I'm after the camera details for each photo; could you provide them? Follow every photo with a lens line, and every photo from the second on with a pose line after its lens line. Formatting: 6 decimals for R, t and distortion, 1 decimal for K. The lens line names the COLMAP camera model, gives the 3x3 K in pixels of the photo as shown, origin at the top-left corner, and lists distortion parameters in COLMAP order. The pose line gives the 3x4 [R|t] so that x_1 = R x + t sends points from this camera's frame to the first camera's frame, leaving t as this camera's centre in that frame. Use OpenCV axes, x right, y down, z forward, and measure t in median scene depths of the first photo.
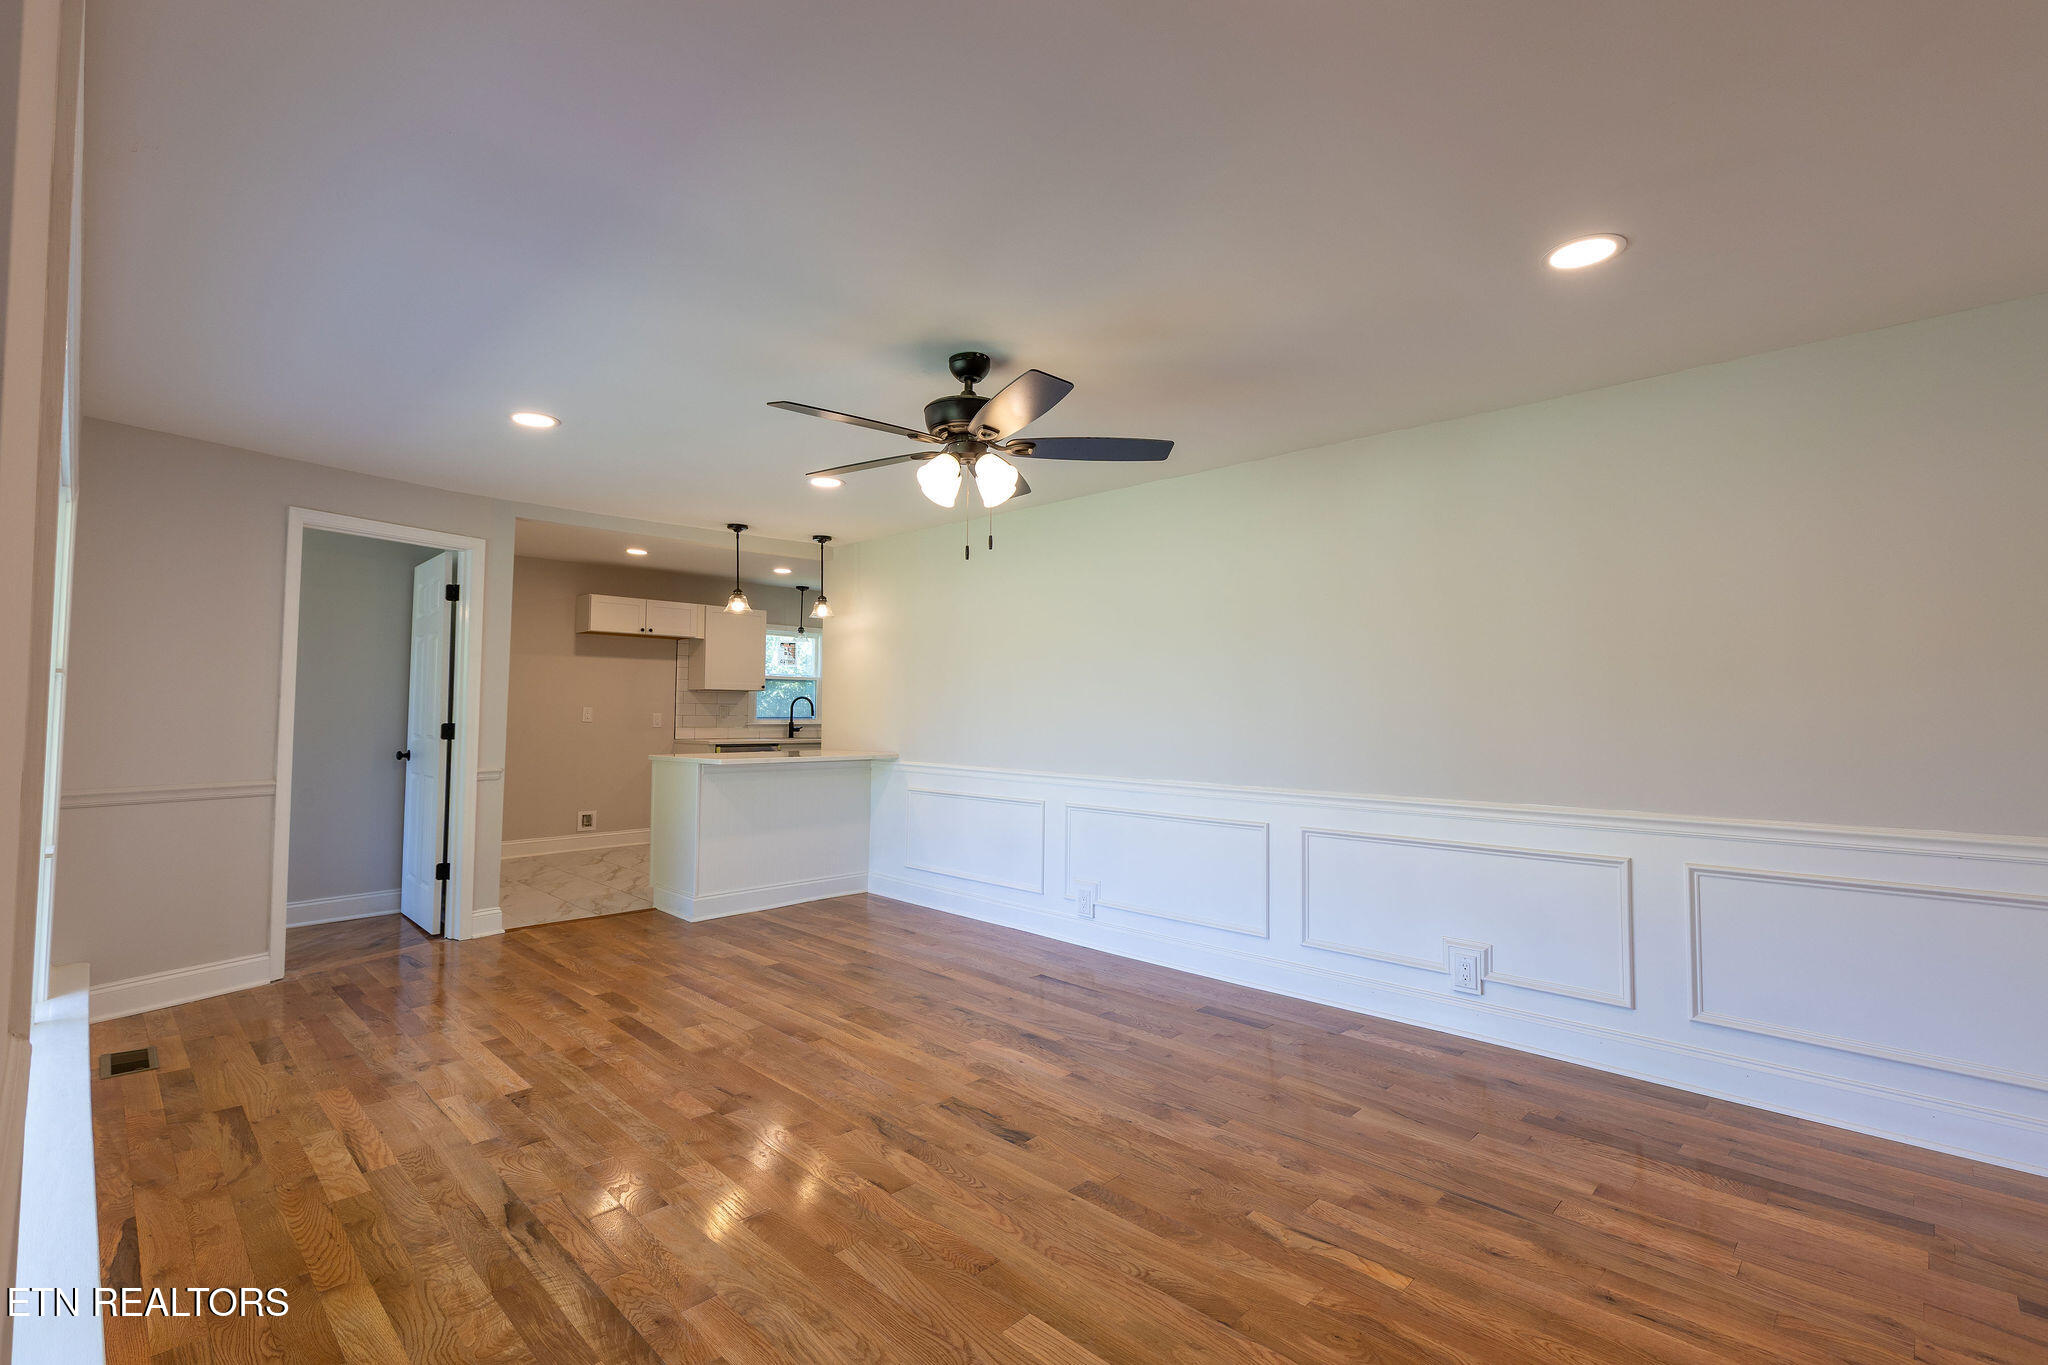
lens RADIAL K [[919.2, 0, 1027.4], [0, 919.2, 670.9], [0, 0, 1]] dist [0.003115, 0.000049]
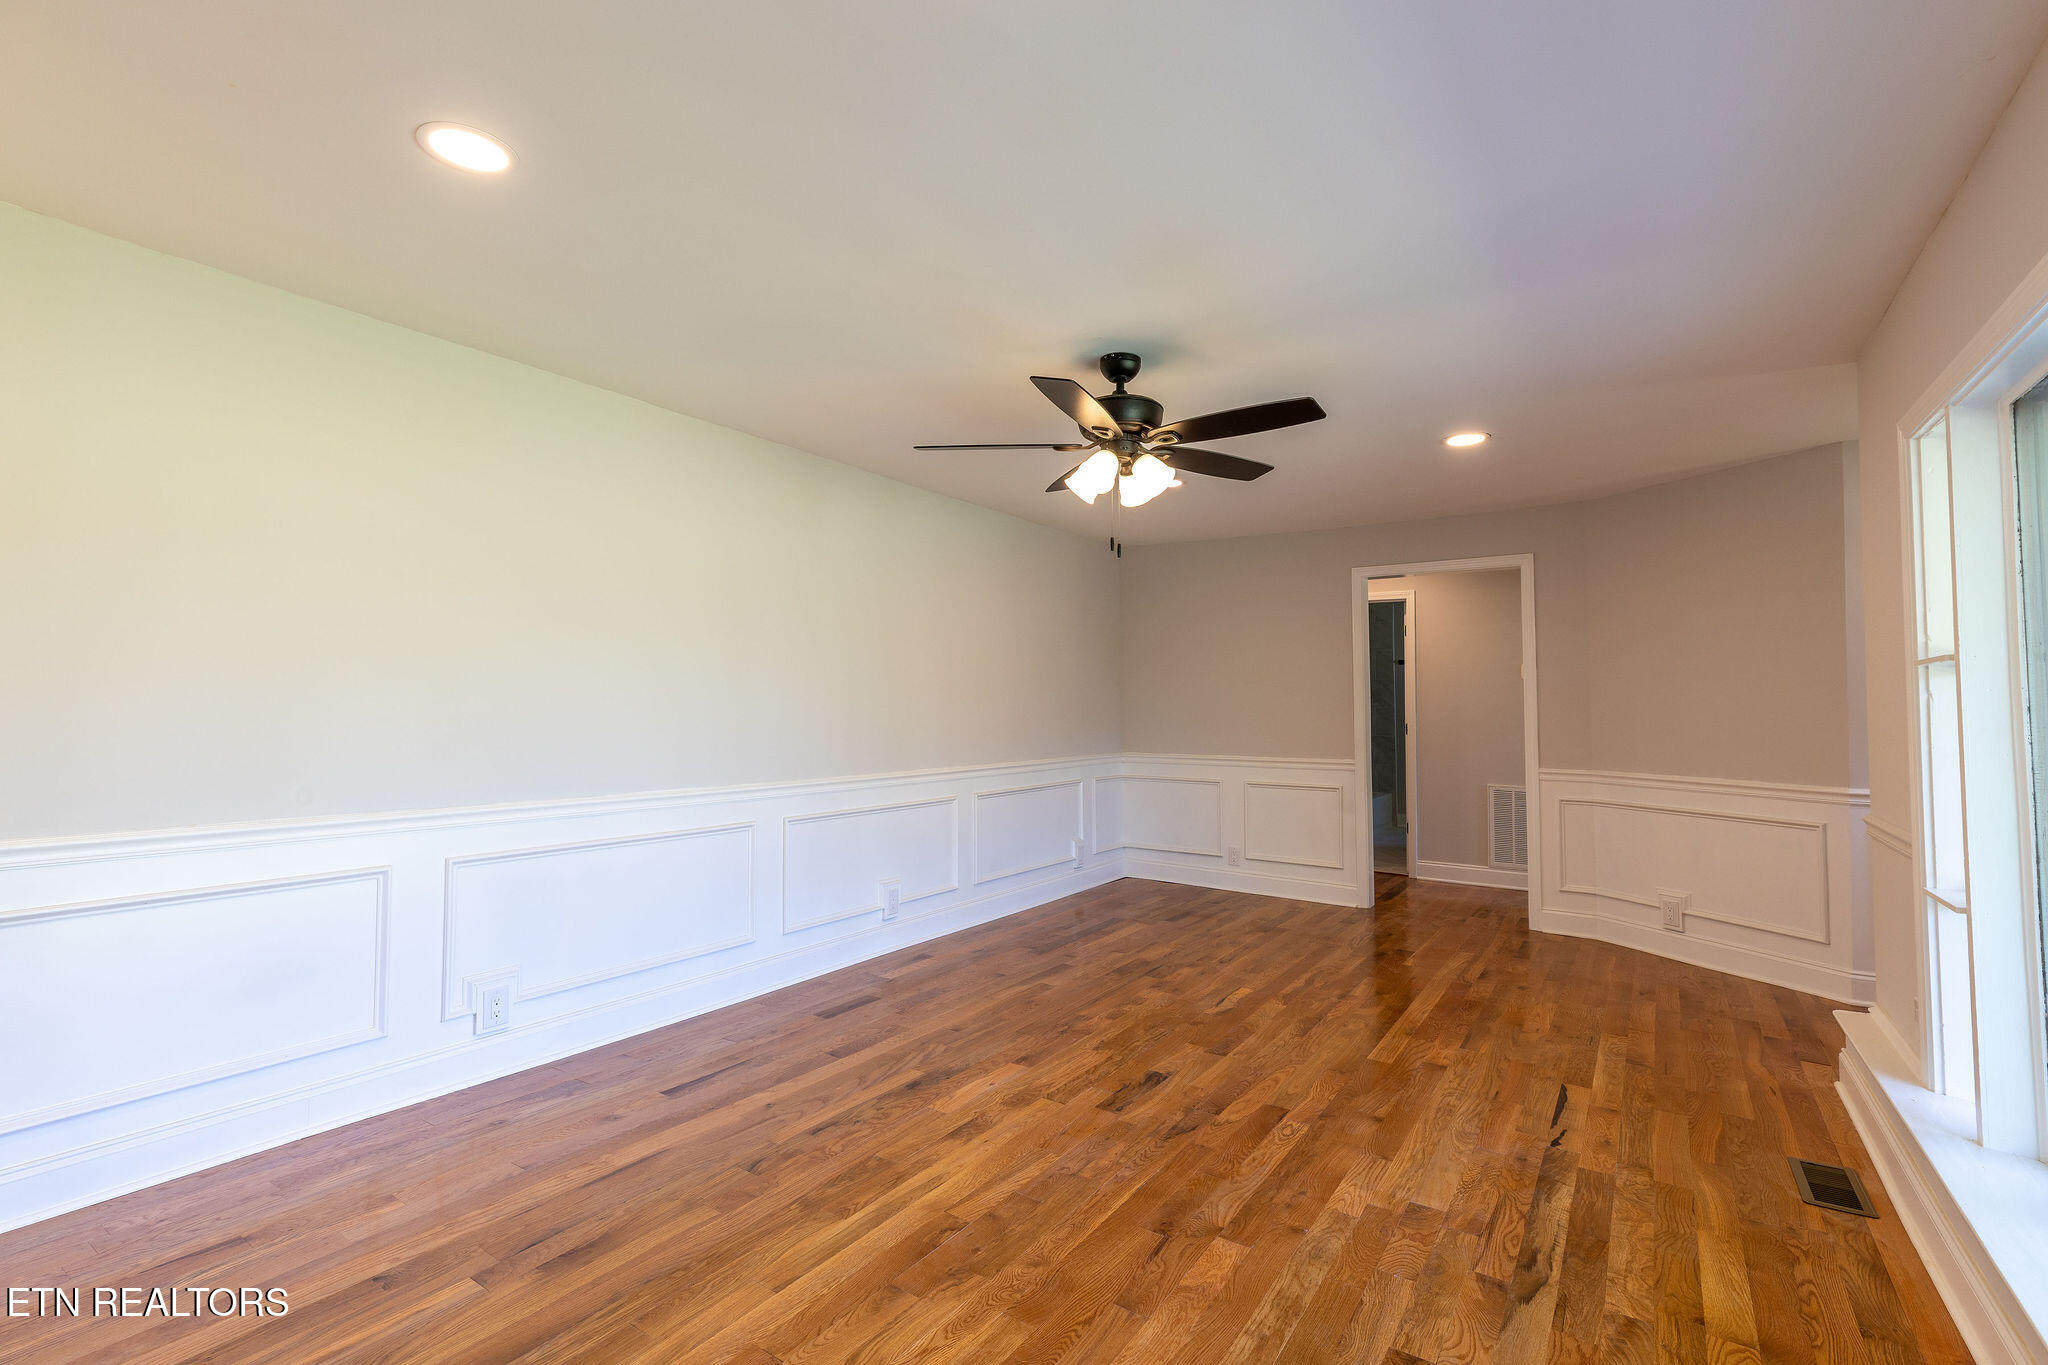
lens RADIAL K [[919.2, 0, 1027.4], [0, 919.2, 670.9], [0, 0, 1]] dist [0.003115, 0.000049]
pose [[-0.173269, 0.033173, 0.984316, -0.964723], [-0.049580, 0.997872, -0.042358, 0.046999], [-0.983626, -0.056142, -0.171256, 1.175728]]
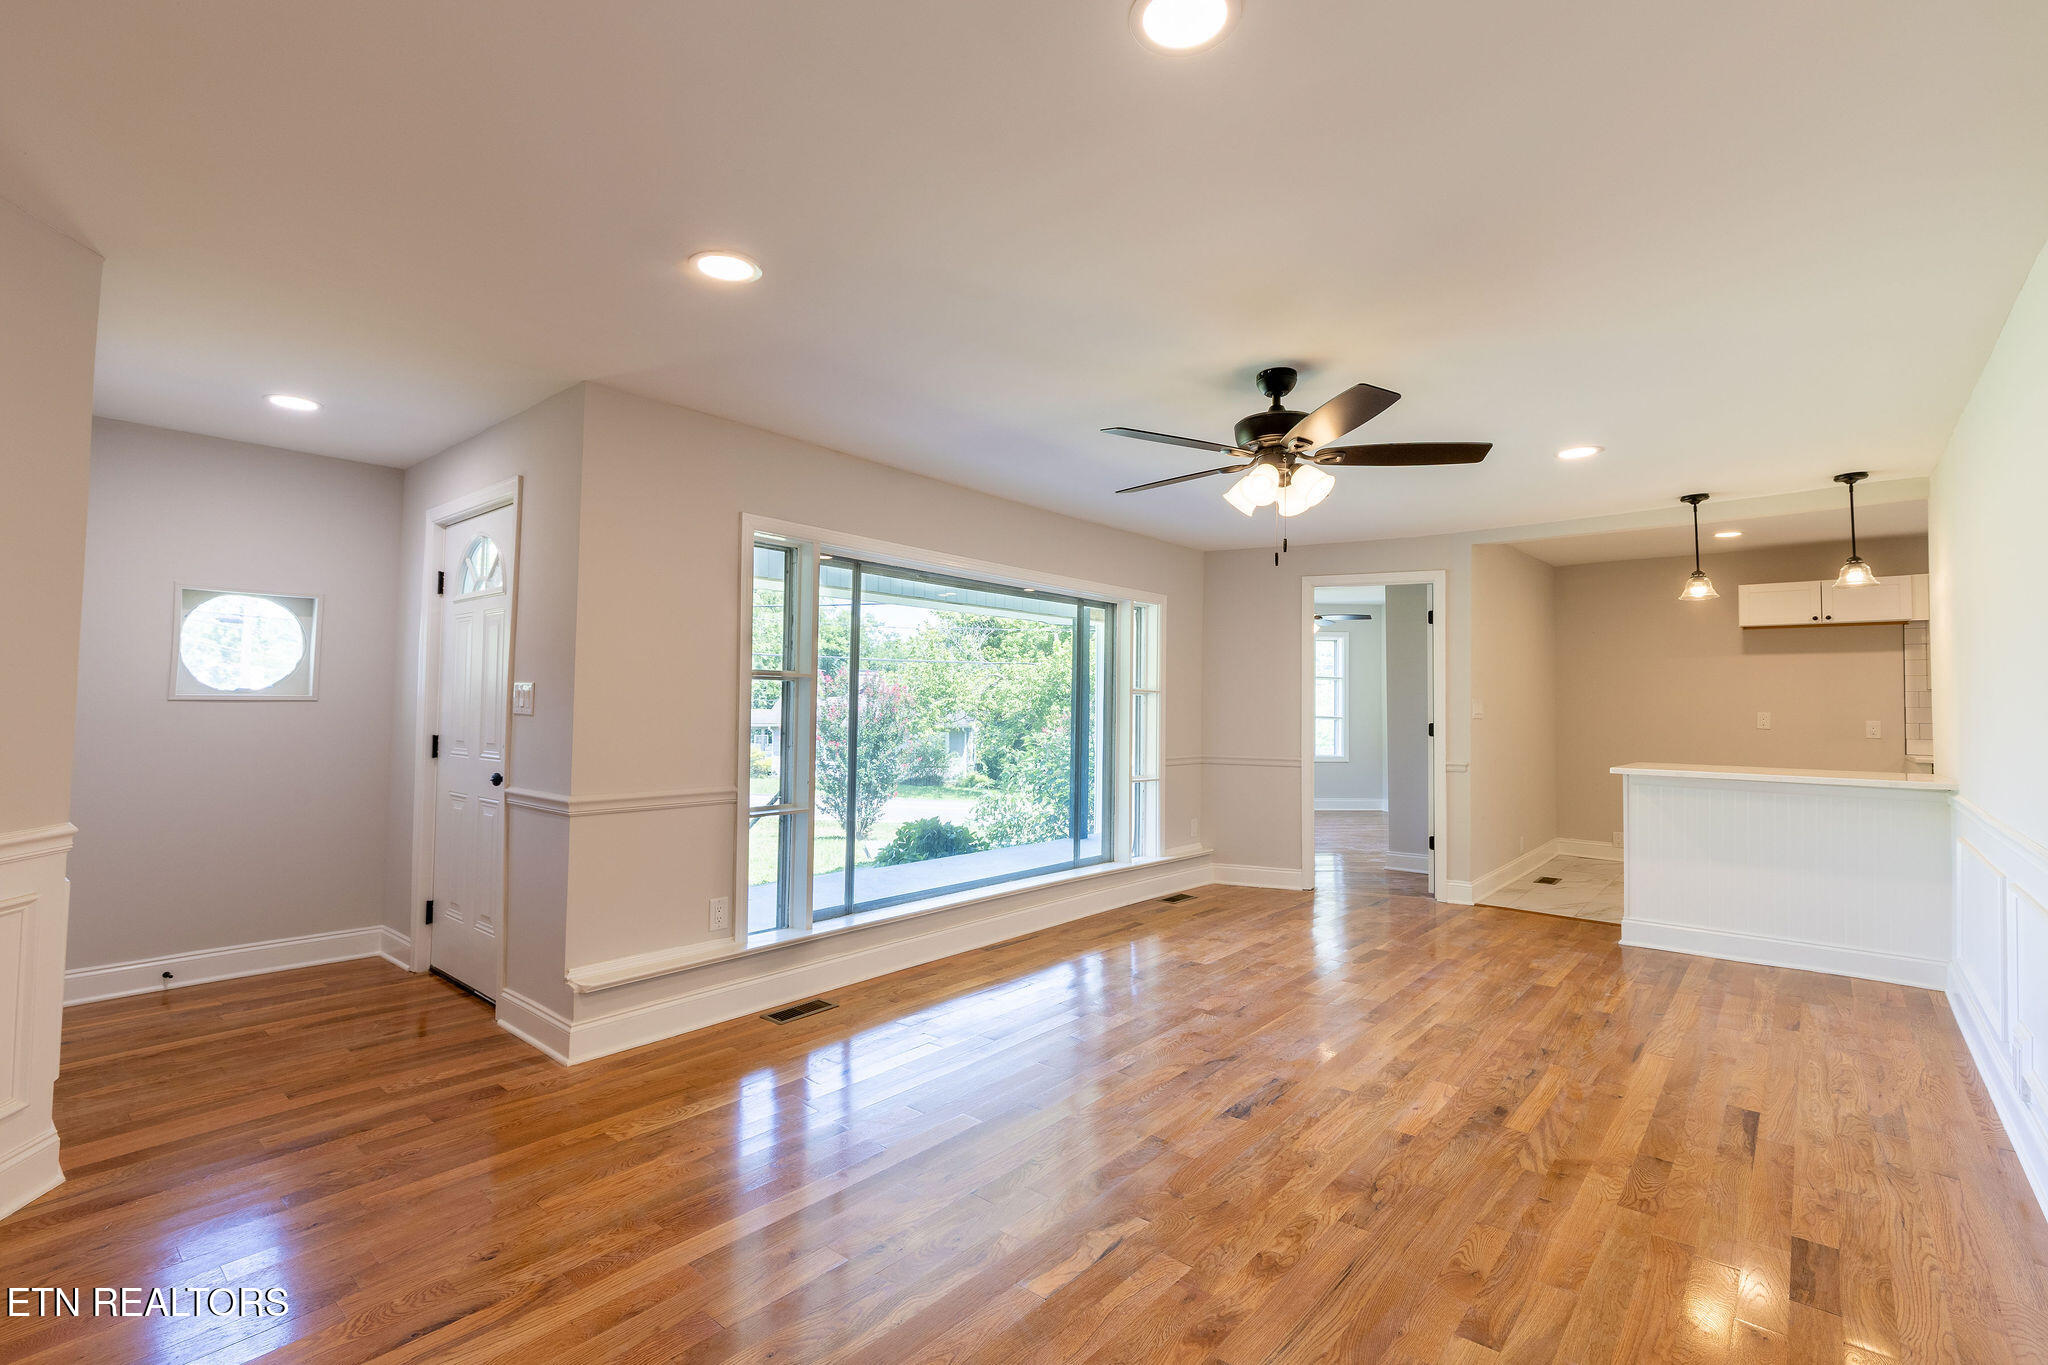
lens RADIAL K [[919.2, 0, 1027.4], [0, 919.2, 670.9], [0, 0, 1]] dist [0.003115, 0.000049]
pose [[0.065350, -0.041422, -0.997002, 0.891841], [0.033948, 0.998652, -0.039265, 0.027211], [0.997285, -0.031280, 0.066668, 0.596351]]
